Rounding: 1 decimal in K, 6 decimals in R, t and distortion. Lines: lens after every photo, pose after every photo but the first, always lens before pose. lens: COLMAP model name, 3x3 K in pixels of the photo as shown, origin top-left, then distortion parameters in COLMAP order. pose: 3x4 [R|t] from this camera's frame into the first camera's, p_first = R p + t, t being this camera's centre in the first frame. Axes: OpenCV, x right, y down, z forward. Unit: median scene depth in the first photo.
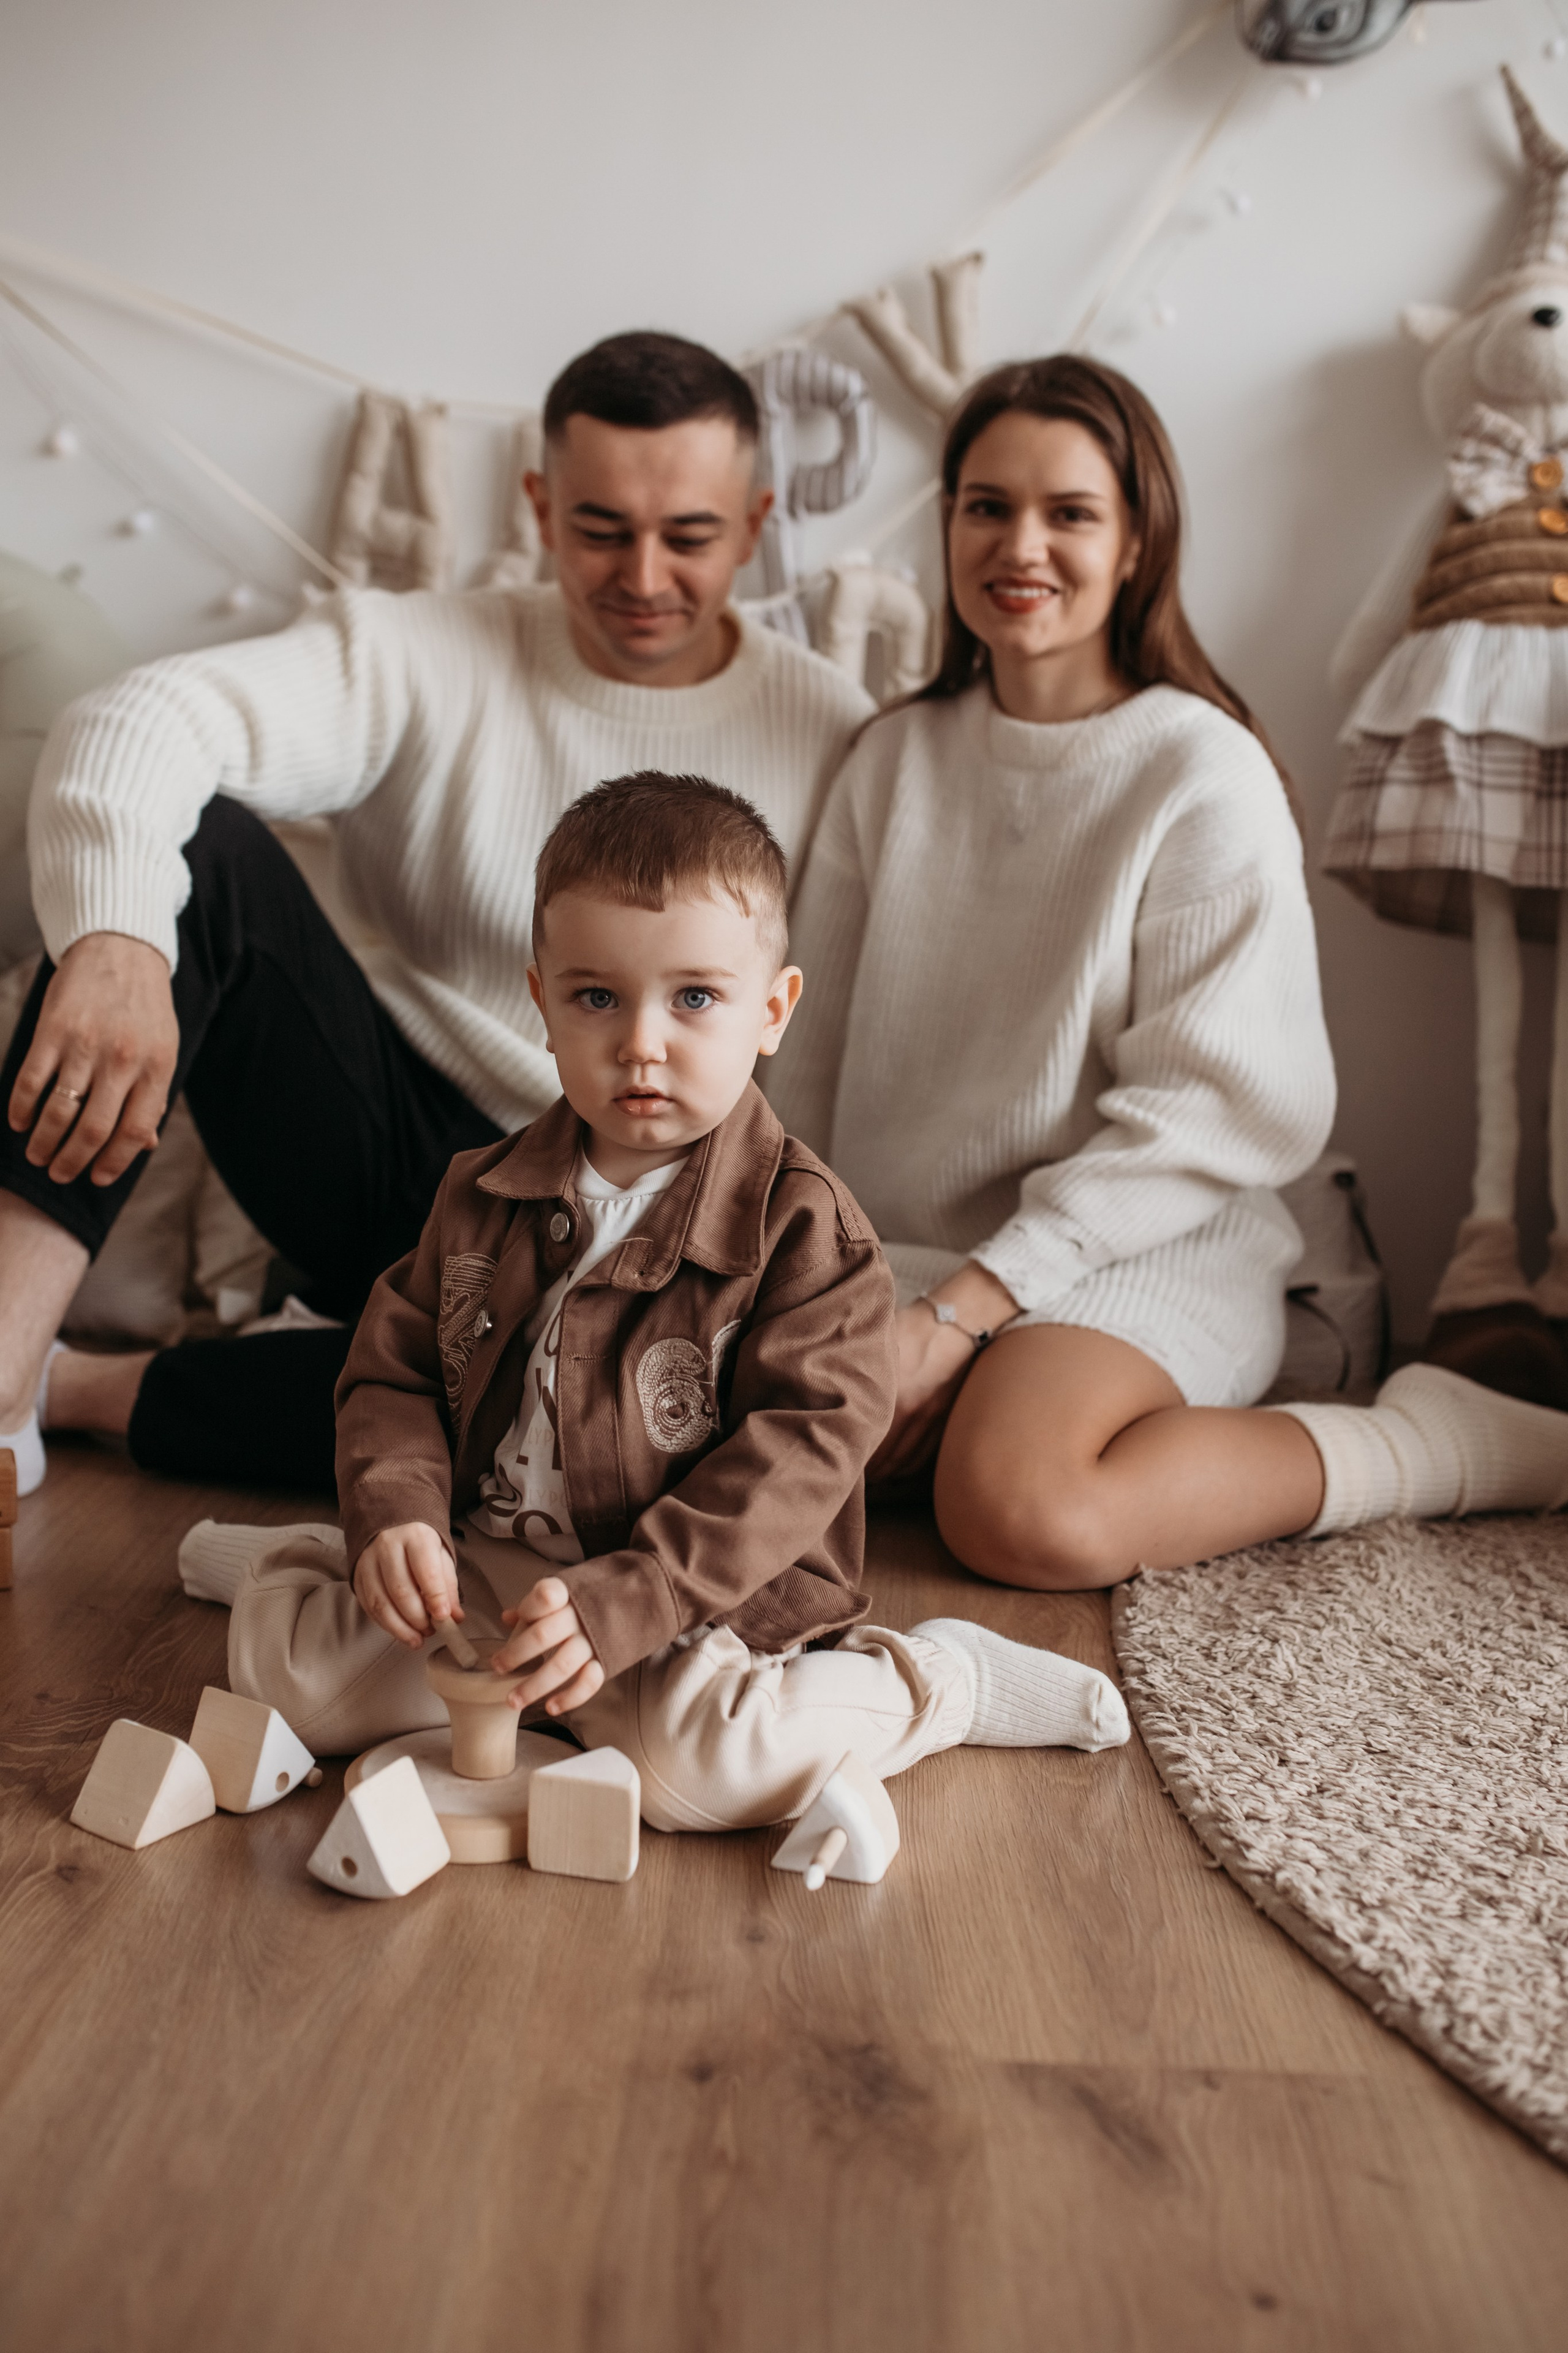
lens RADIAL K [[2381.1, 0, 815.5], [0, 2381.1, 1137.8], [0, 0, 1]] dist [-0.068811, 0.108755]
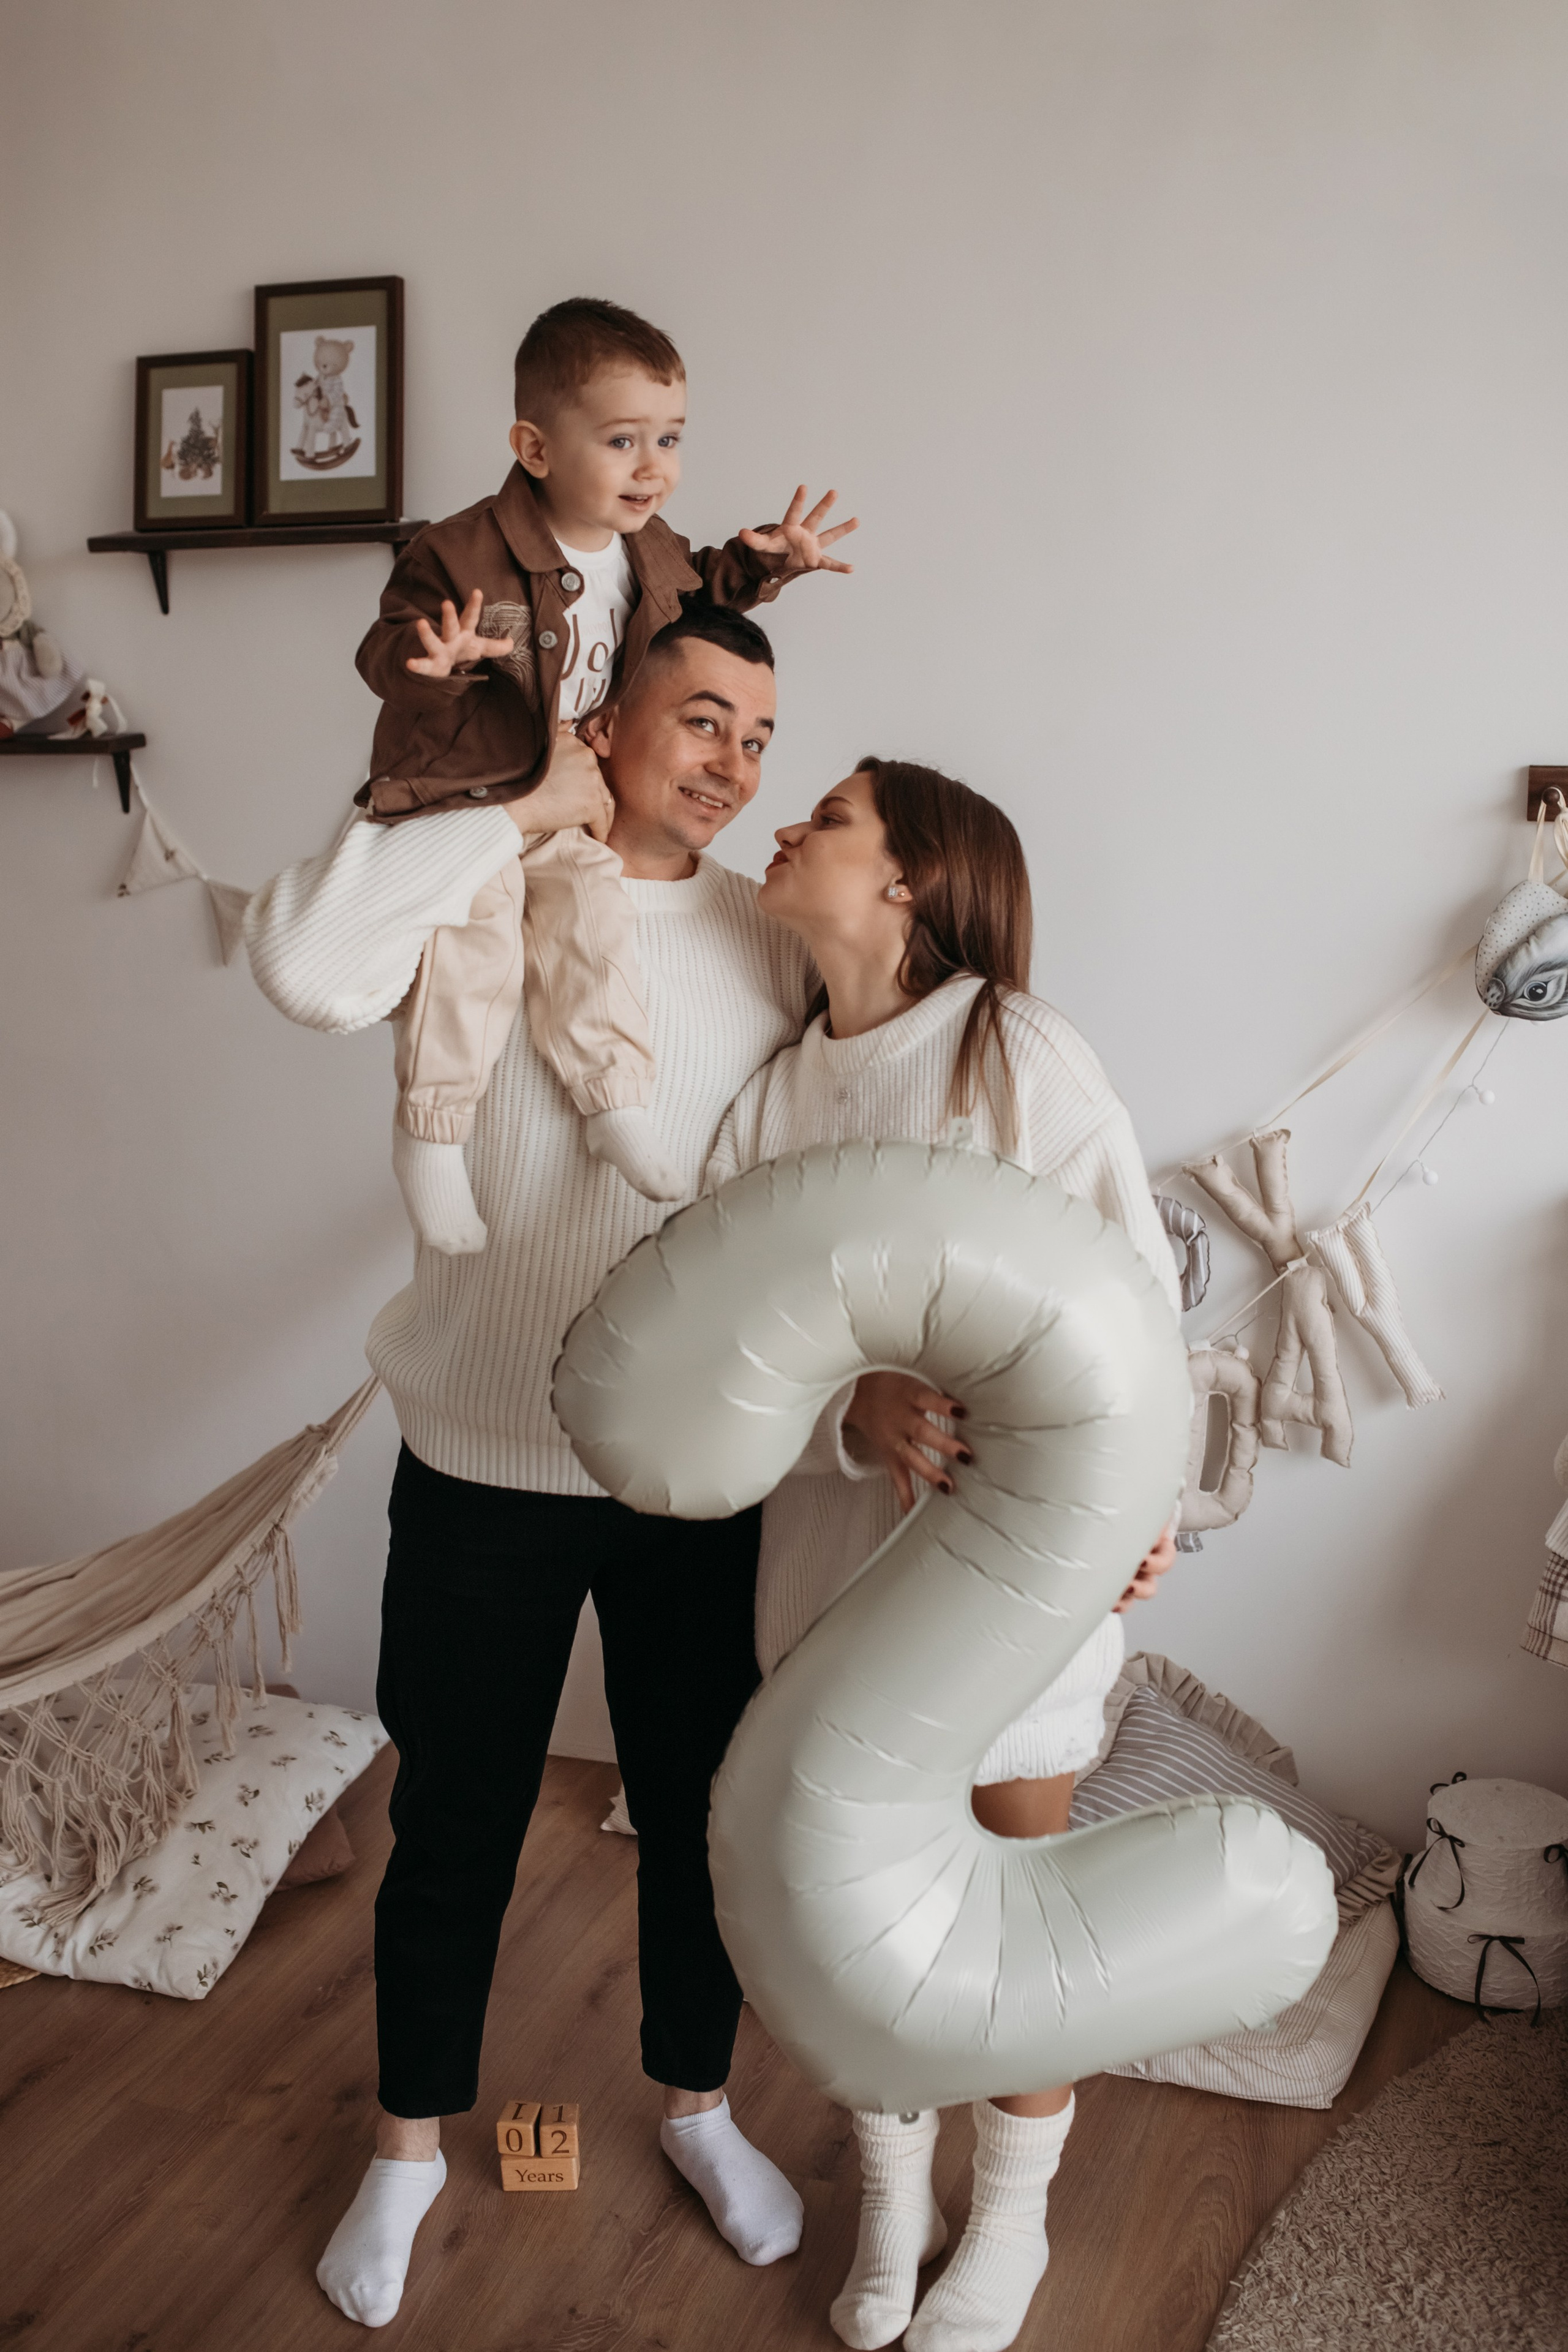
lens RADIAL K [[2282.9, 0, 774.2], [0, 2282.9, 1174.6], [0, 0, 1]] dist [-0.068692, 0.086155]
pose [[0.937489, 0.006853, -0.347947, 0.300356], [0.018127, 0.997487, 0.068485, -0.543509], [0.347542, -0.070511, 0.935010, -0.364899]]
